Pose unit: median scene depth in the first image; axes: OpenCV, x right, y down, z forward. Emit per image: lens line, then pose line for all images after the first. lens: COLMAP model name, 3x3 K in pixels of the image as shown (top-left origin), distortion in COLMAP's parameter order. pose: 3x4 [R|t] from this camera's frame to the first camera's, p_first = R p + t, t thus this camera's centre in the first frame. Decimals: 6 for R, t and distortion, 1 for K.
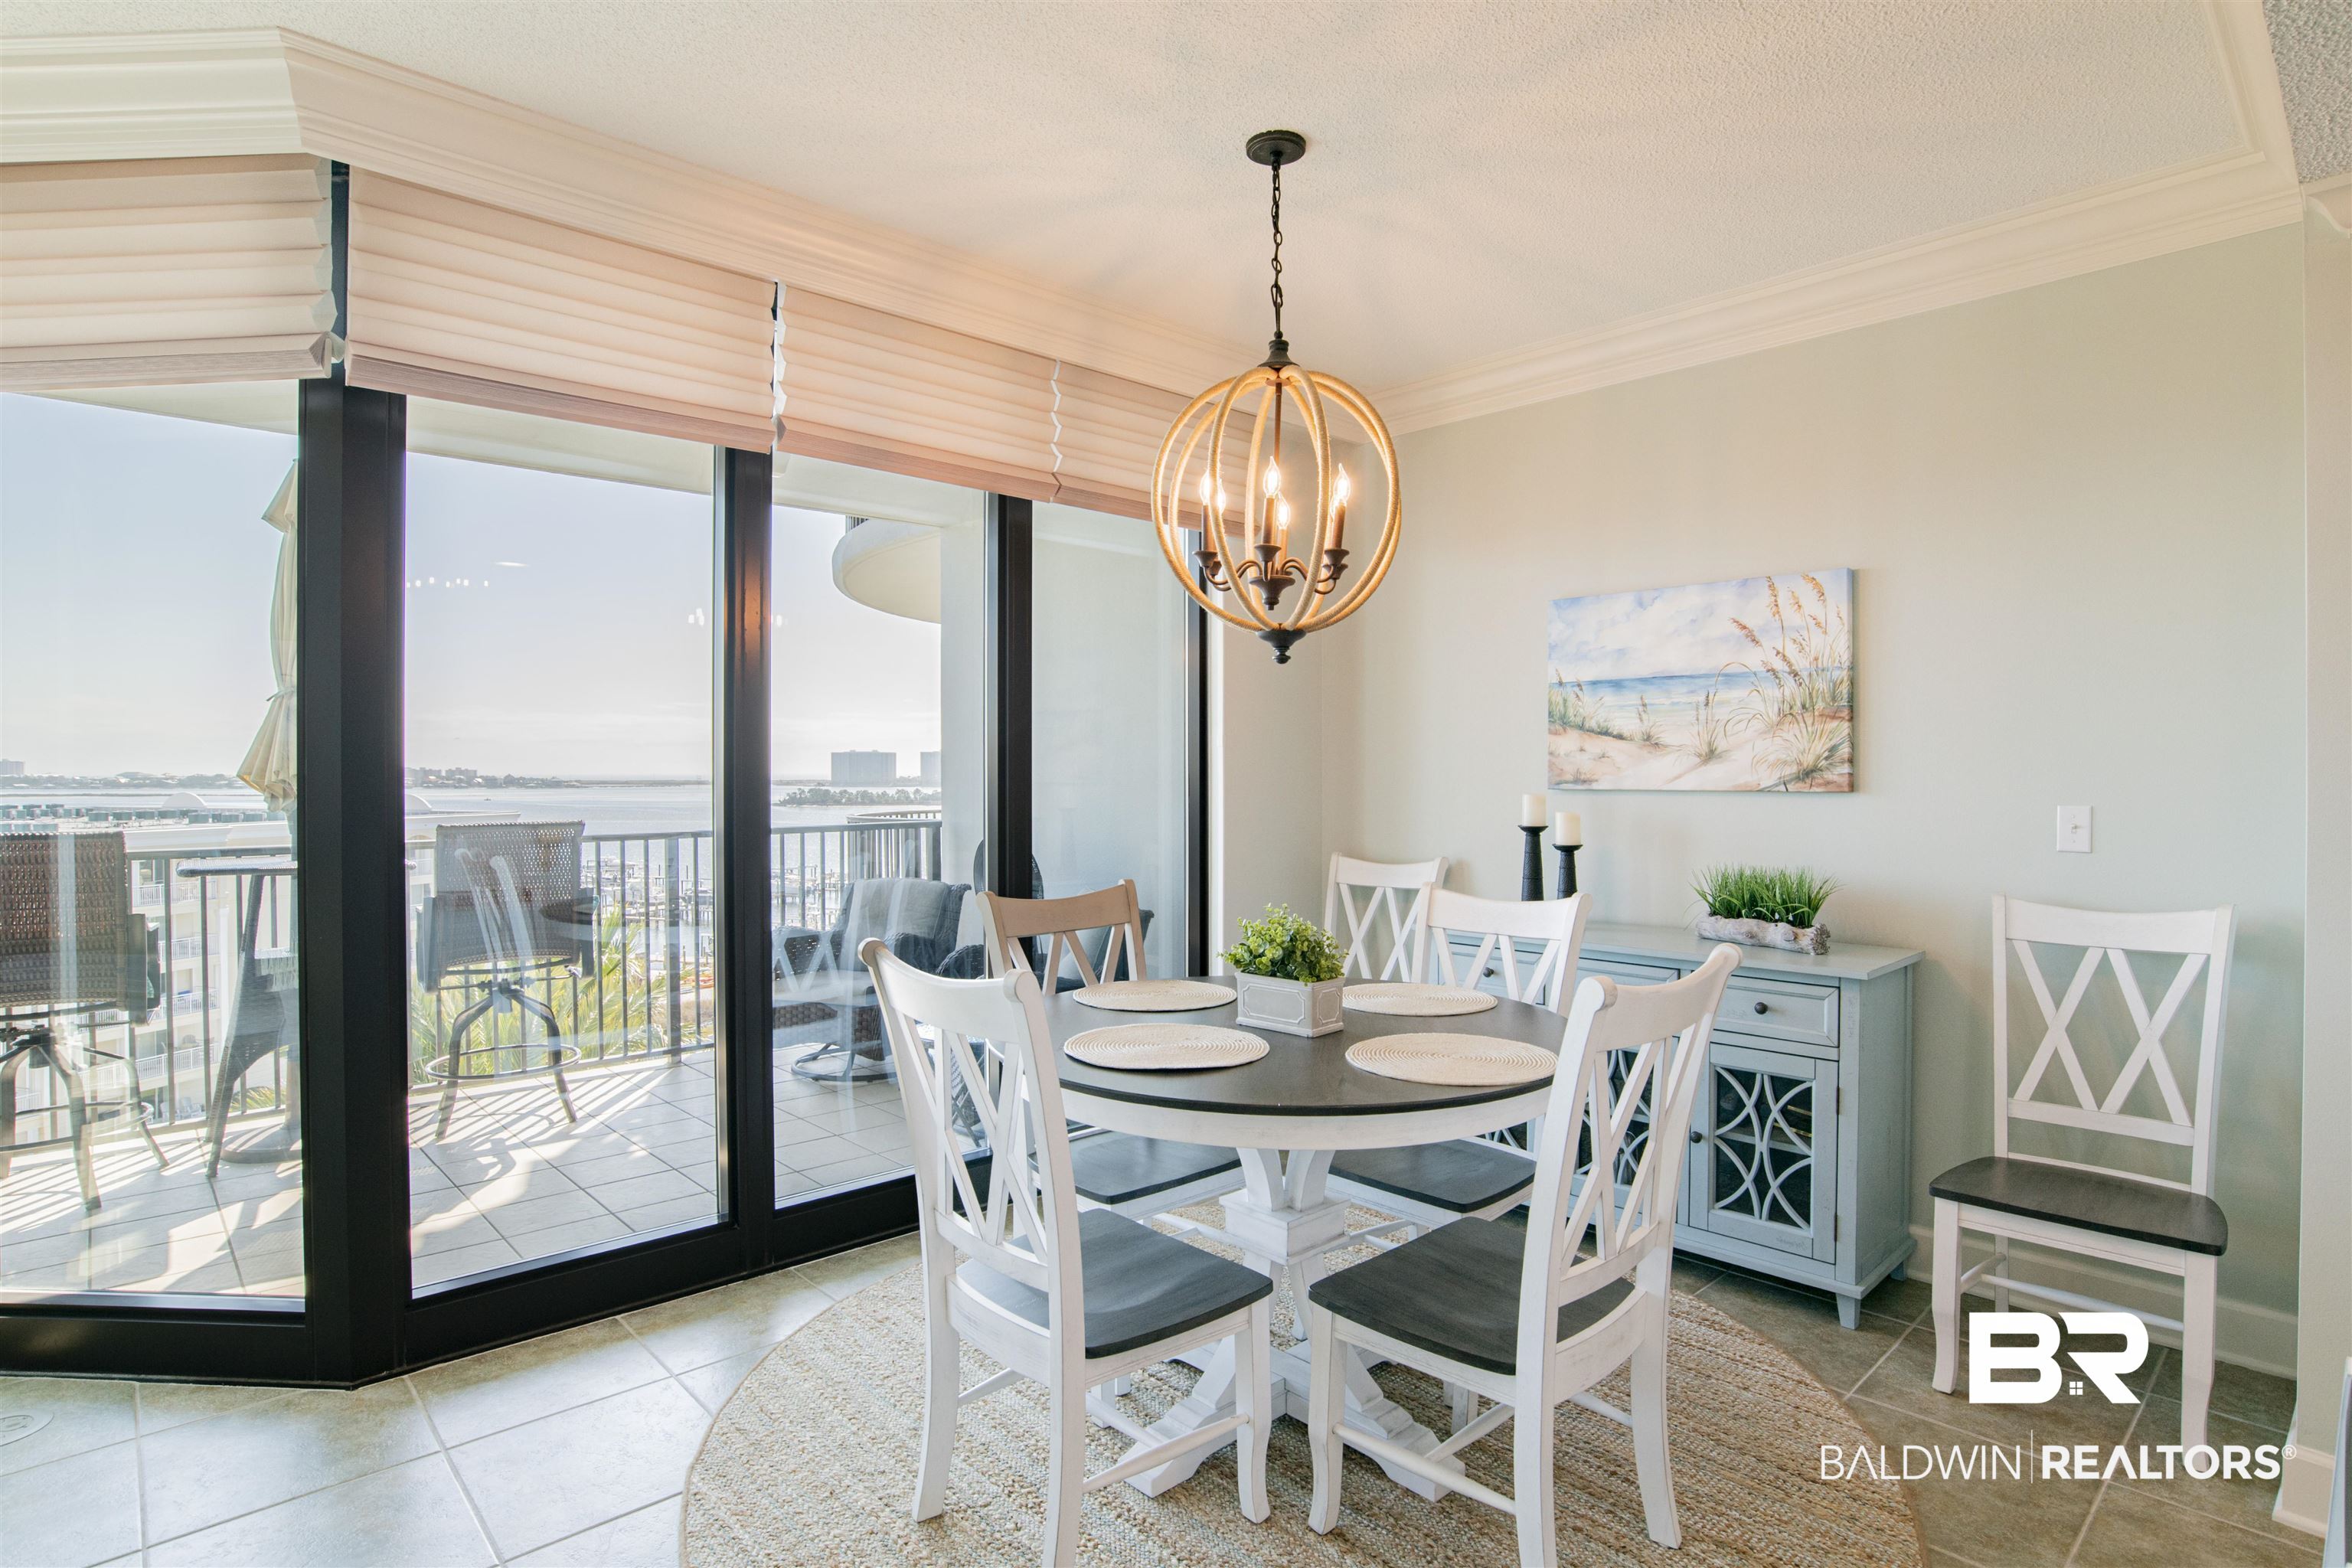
lens RADIAL K [[1315.2, 0, 1082.0], [0, 1315.2, 770.7], [0, 0, 1]] dist [-0.018661, 0.000675]
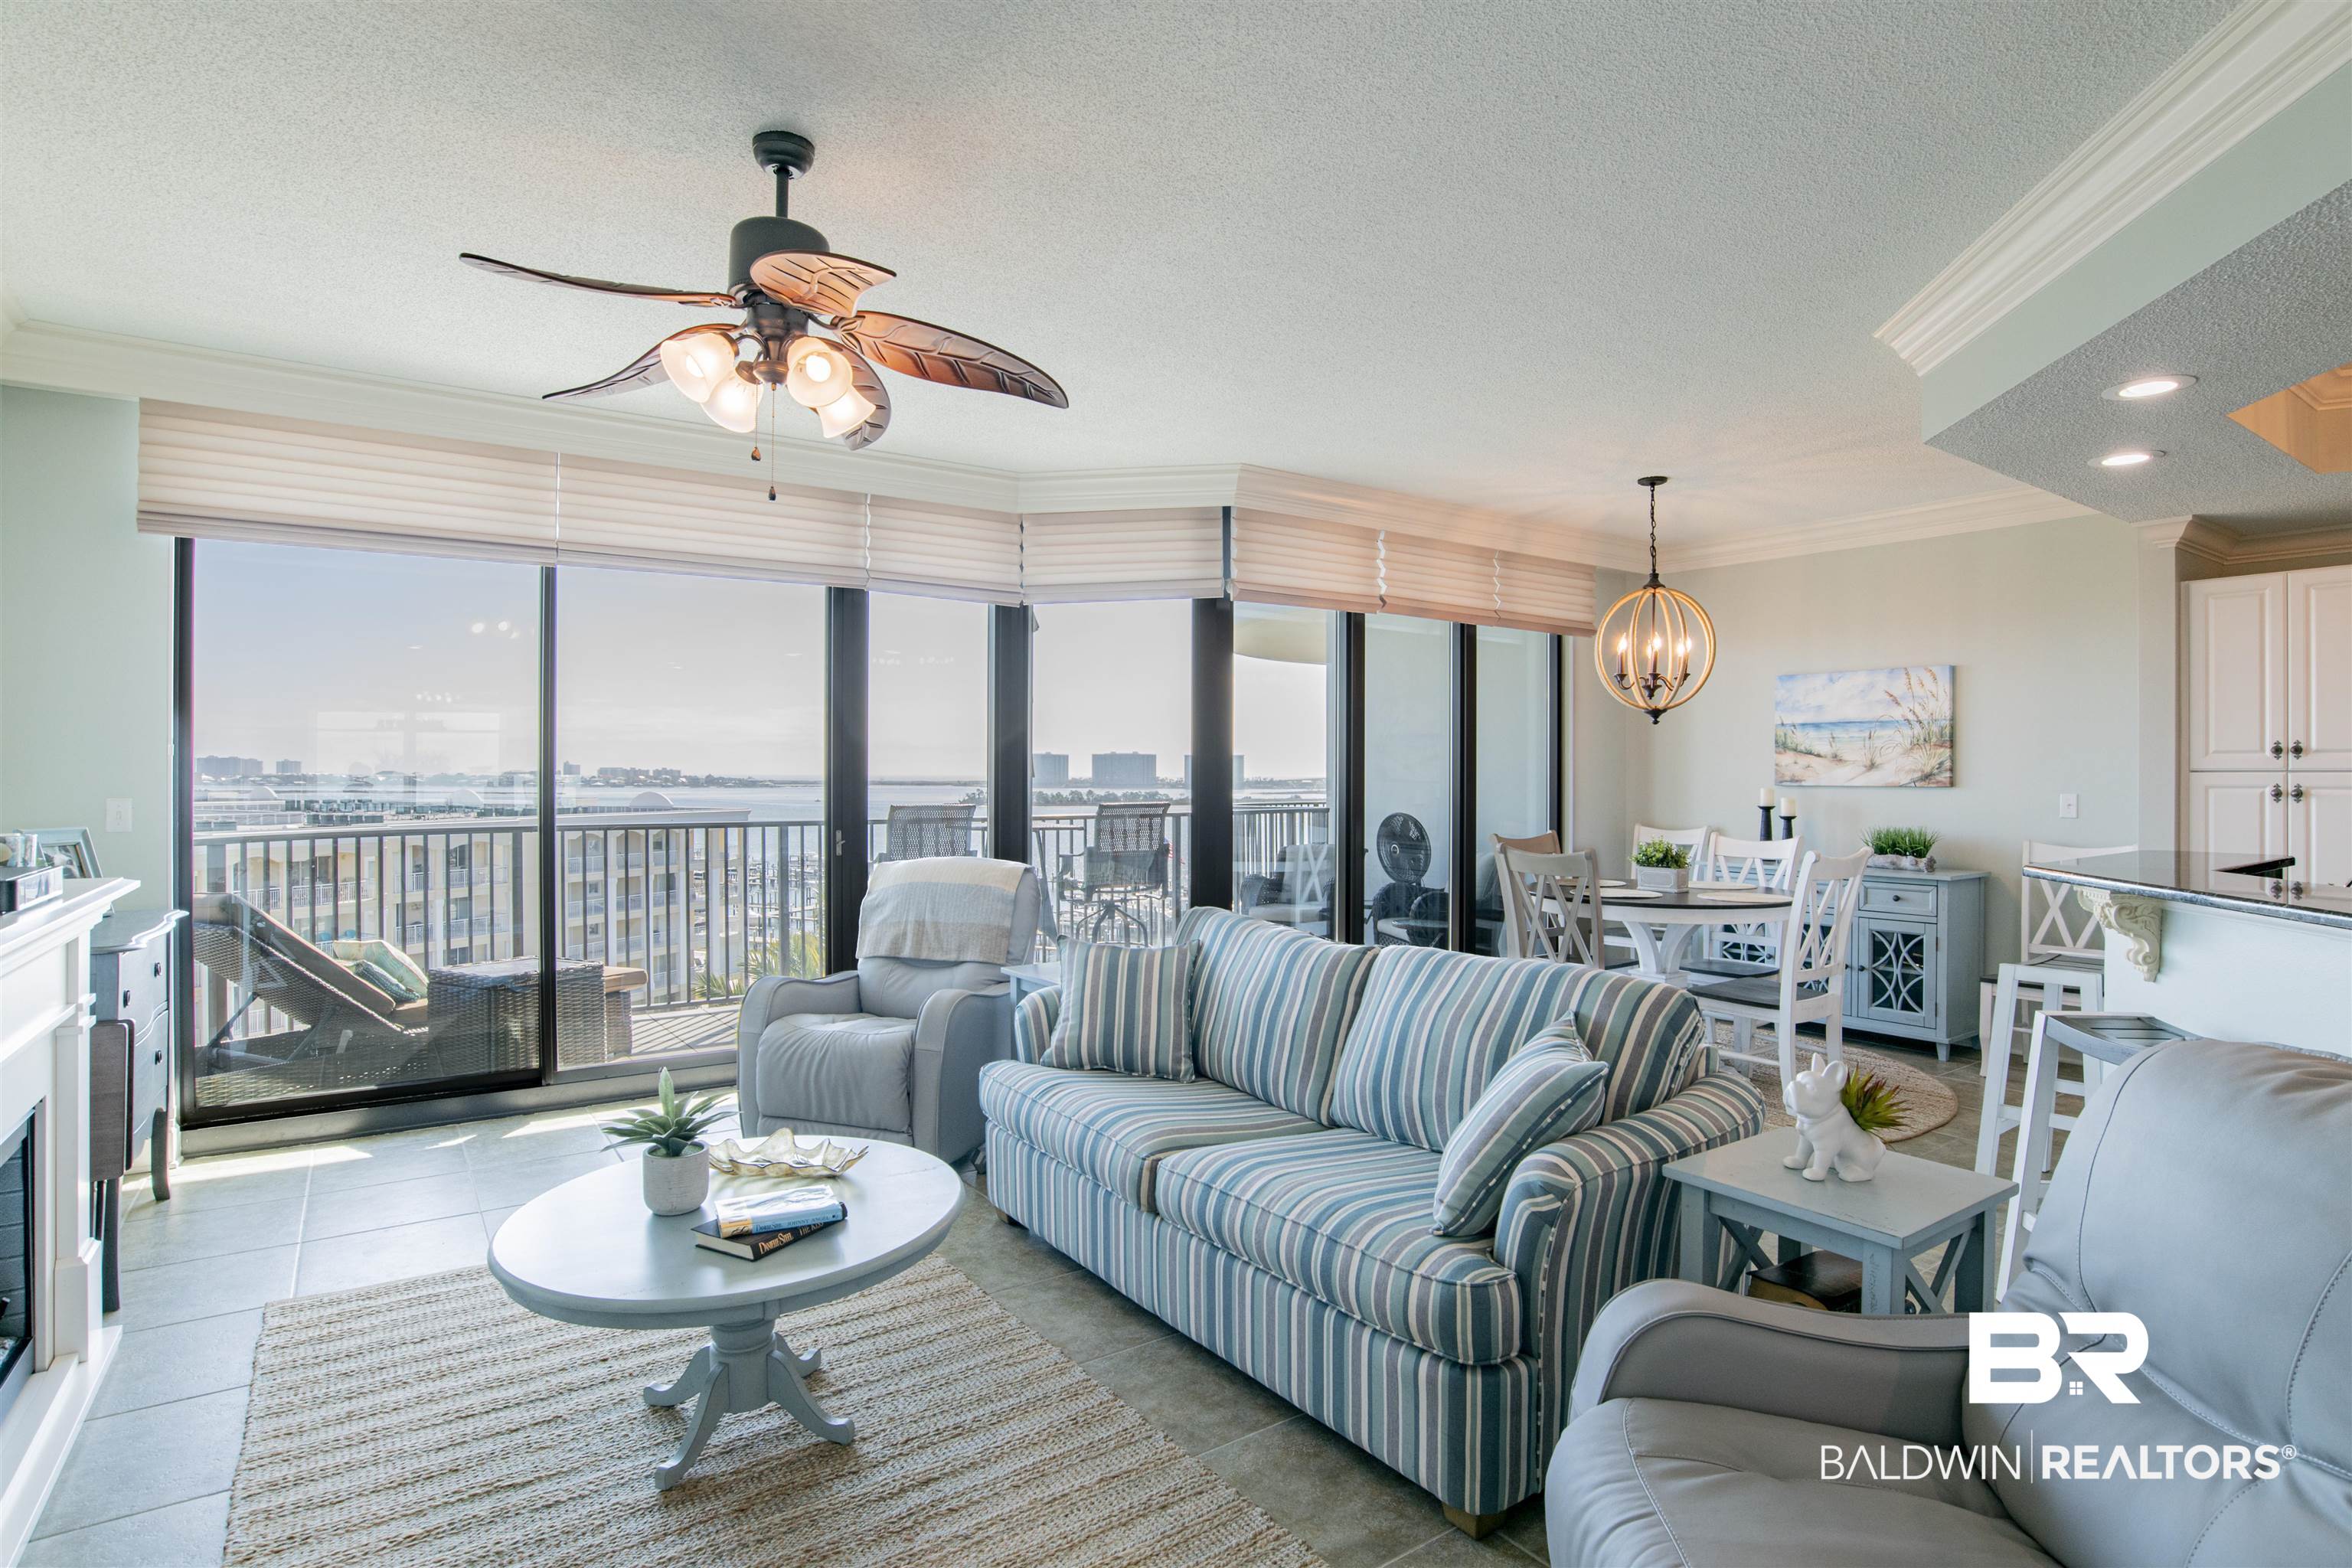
lens RADIAL K [[1228.9, 0, 1172.3], [0, 1228.9, 774.6], [0, 0, 1]] dist [0.002066, 0.000430]
pose [[0.995962, 0.002519, -0.089737, -0.348325], [-0.002369, 0.999996, 0.001774, -0.001289], [0.089741, -0.001554, 0.995964, -0.823161]]
